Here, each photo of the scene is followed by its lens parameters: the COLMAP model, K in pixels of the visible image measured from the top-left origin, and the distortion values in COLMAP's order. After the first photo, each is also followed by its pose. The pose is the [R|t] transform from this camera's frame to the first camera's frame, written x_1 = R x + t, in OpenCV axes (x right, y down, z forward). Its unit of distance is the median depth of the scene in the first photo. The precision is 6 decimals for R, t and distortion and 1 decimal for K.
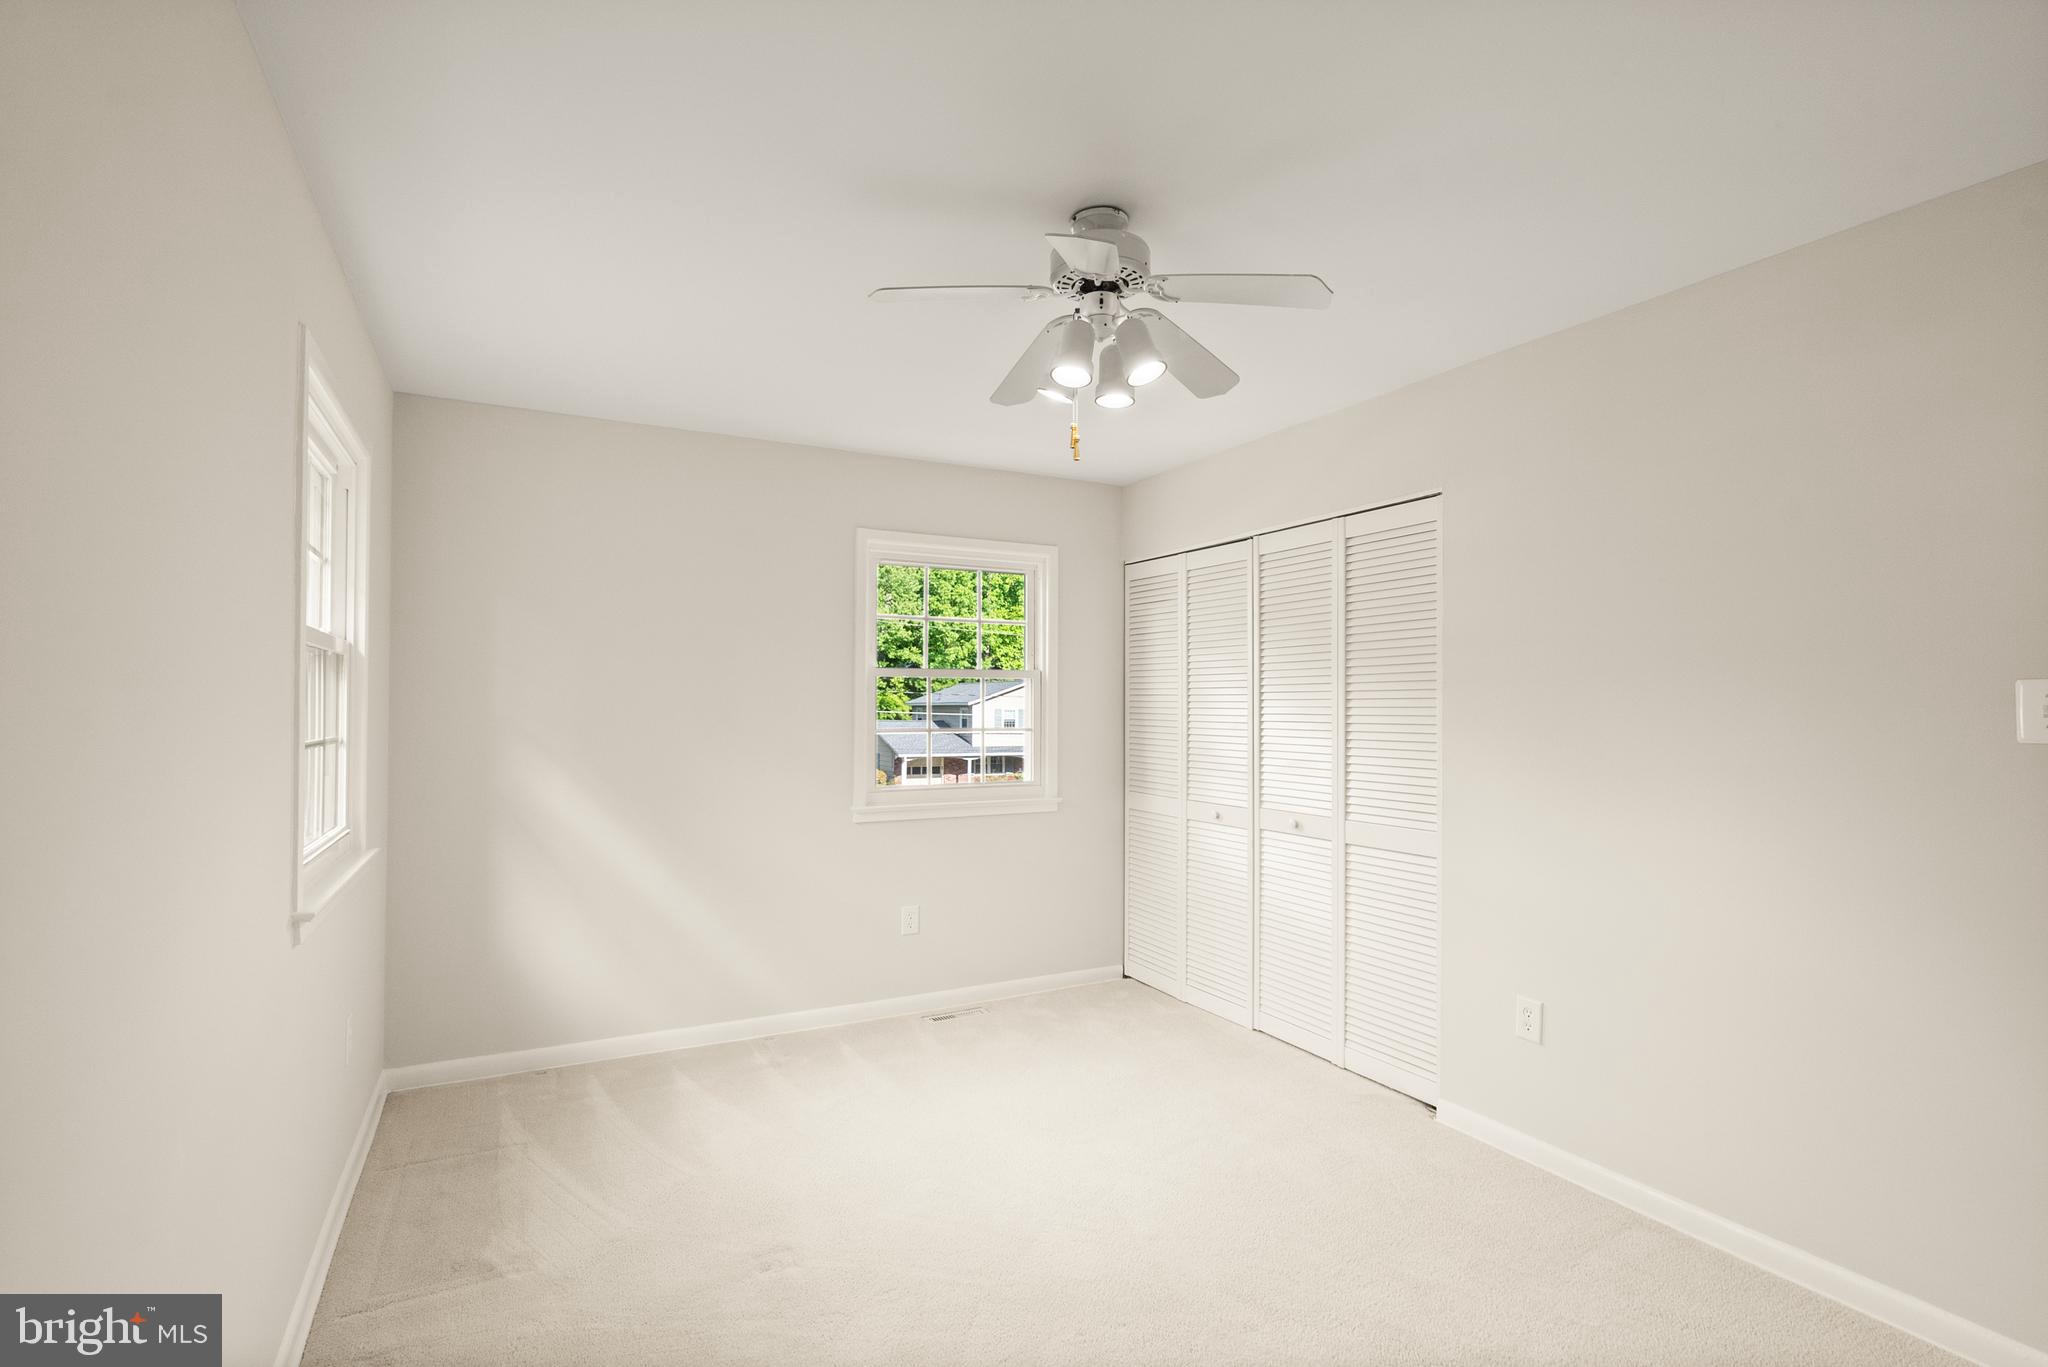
lens RADIAL K [[953.4, 0, 1020.6], [0, 953.4, 696.9], [0, 0, 1]] dist [0.001625, 0.001264]
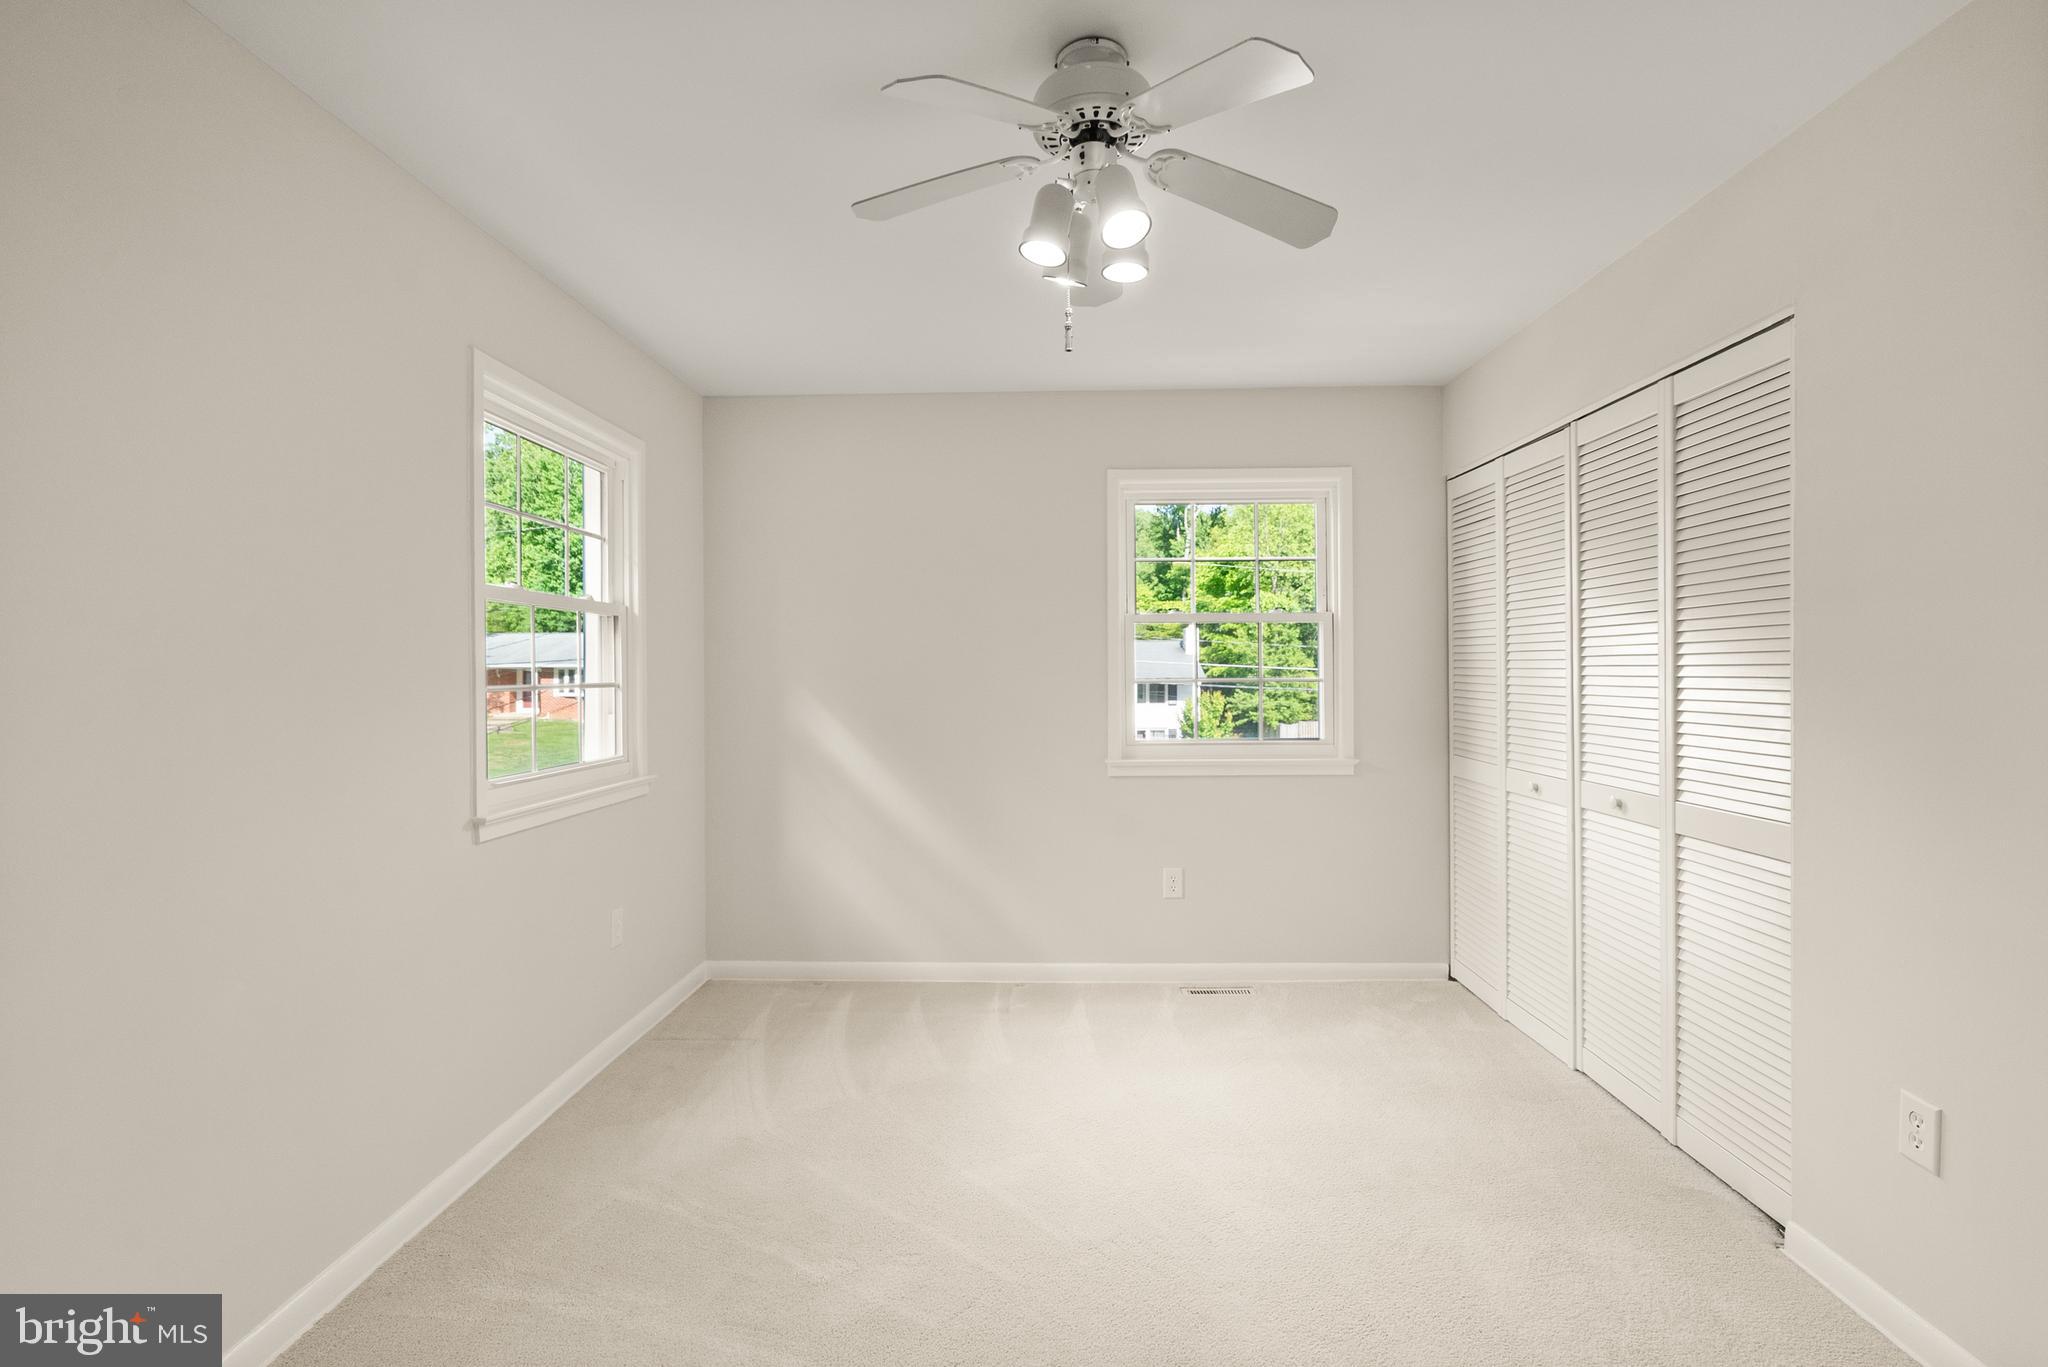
lens RADIAL K [[953.4, 0, 1031.5], [0, 953.4, 671.8], [0, 0, 1]] dist [0.001625, 0.001264]
pose [[0.875346, -0.007804, -0.483434, 0.241345], [0.014747, 0.999835, 0.010562, 0.015845], [0.483272, -0.016374, 0.875317, 0.128168]]
